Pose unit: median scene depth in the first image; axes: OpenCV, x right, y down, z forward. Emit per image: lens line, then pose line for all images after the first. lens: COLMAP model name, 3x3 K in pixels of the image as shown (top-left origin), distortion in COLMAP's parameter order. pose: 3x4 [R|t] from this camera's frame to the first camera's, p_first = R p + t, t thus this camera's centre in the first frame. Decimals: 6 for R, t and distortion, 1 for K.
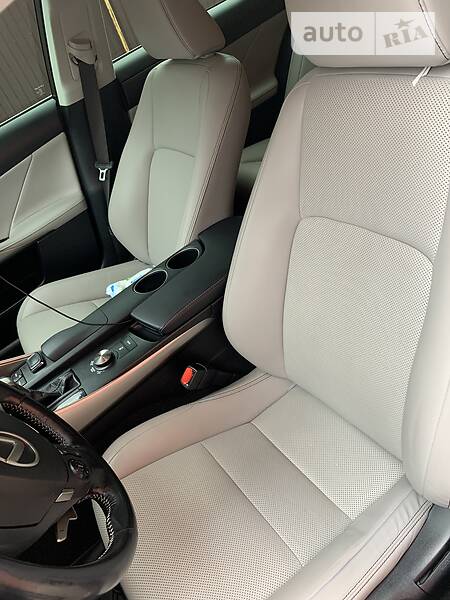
lens RADIAL K [[457.7, 0, 225.5], [0, 457.7, 297.3], [0, 0, 1]] dist [-0.004230, -0.005883]
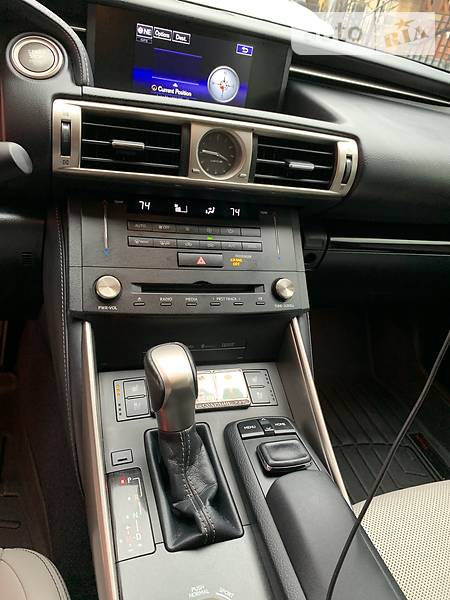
lens RADIAL K [[455.4, 0, 225.7], [0, 455.4, 293.4], [0, 0, 1]] dist [0.051073, -0.090320]
pose [[-0.362137, 0.688680, -0.628153, -0.221784], [-0.659630, 0.286800, 0.694719, -0.179772], [0.658593, 0.665932, 0.350413, 0.696575]]
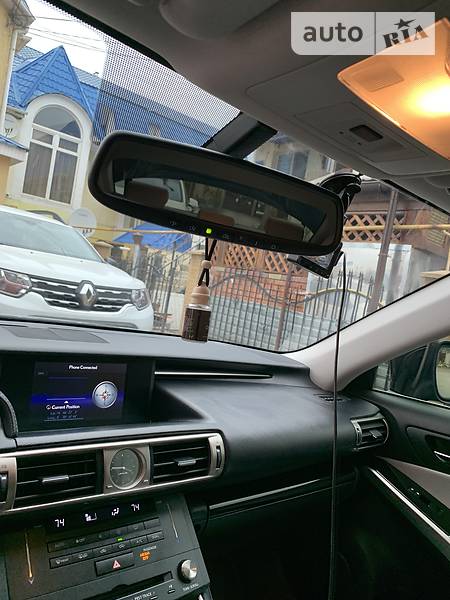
lens RADIAL K [[458.0, 0, 227.3], [0, 458.0, 307.9], [0, 0, 1]] dist [0.013224, -0.002351]
pose [[0.016174, 0.362898, -0.931688, -0.131034], [-0.774661, 0.593688, 0.217797, -0.245064], [0.632170, 0.718220, 0.290725, 0.519041]]
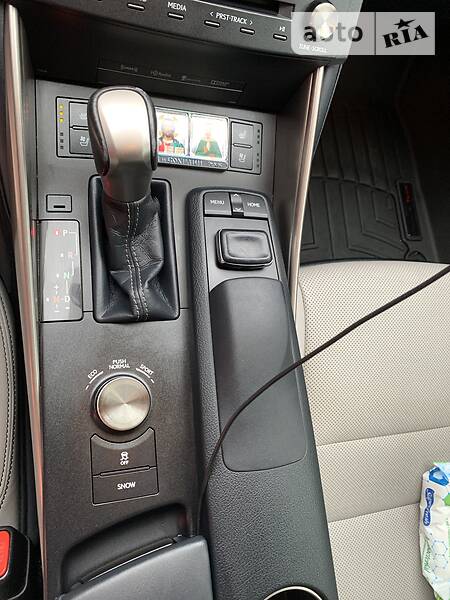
lens RADIAL K [[457.7, 0, 225.5], [0, 457.7, 297.3], [0, 0, 1]] dist [-0.004230, -0.005883]
pose [[-0.569978, 0.820577, -0.042163, -0.356170], [-0.651673, -0.420210, 0.631463, -0.116309], [0.500447, 0.387397, 0.774259, 0.699045]]
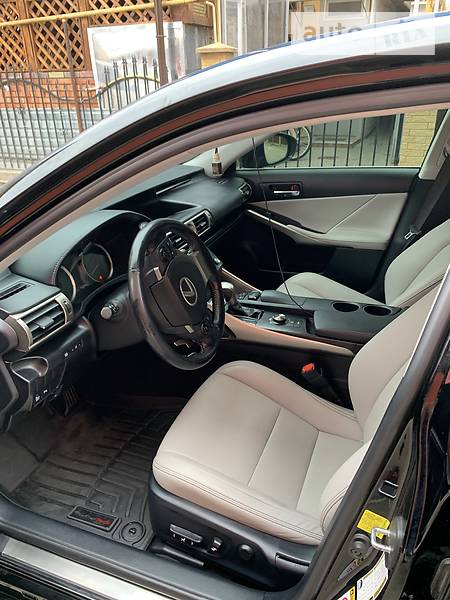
lens RADIAL K [[462.4, 0, 226.9], [0, 462.4, 288.8], [0, 0, 1]] dist [0.006610, 0.000600]
pose [[0.521431, 0.605909, -0.600819, 0.498476], [-0.651975, 0.737155, 0.177572, -0.098107], [0.550489, 0.299127, 0.779413, -0.327817]]
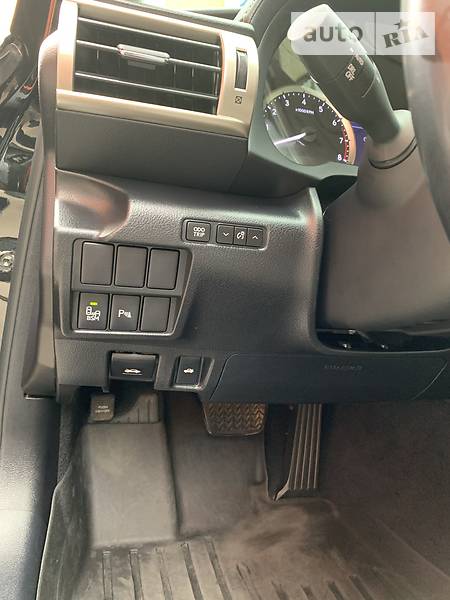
lens RADIAL K [[462.4, 0, 226.9], [0, 462.4, 288.8], [0, 0, 1]] dist [0.006610, 0.000600]
pose [[-0.348918, 0.433408, -0.830912, 0.048324], [-0.603272, 0.574625, 0.553054, 0.274166], [0.717160, 0.694236, 0.060966, 0.401497]]
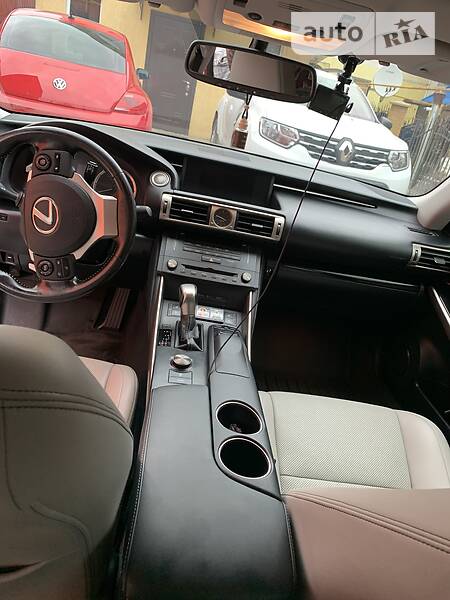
lens RADIAL K [[447.0, 0, 231.1], [0, 447.0, 292.2], [0, 0, 1]] dist [0.095119, -0.168742]
pose [[-0.563903, 0.514101, -0.646308, 0.239117], [-0.556393, 0.341822, 0.757353, -0.733767], [0.610279, 0.786675, 0.093288, 0.821999]]
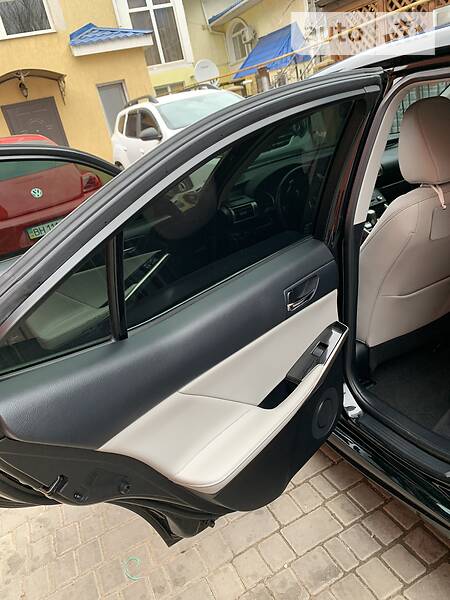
lens RADIAL K [[451.5, 0, 227.1], [0, 451.5, 298.0], [0, 0, 1]] dist [0.019309, -0.007853]
pose [[-0.103399, 0.682369, -0.723658, 1.645302], [-0.430828, 0.625038, 0.650934, -0.756311], [0.896491, 0.379079, 0.229355, -0.172580]]
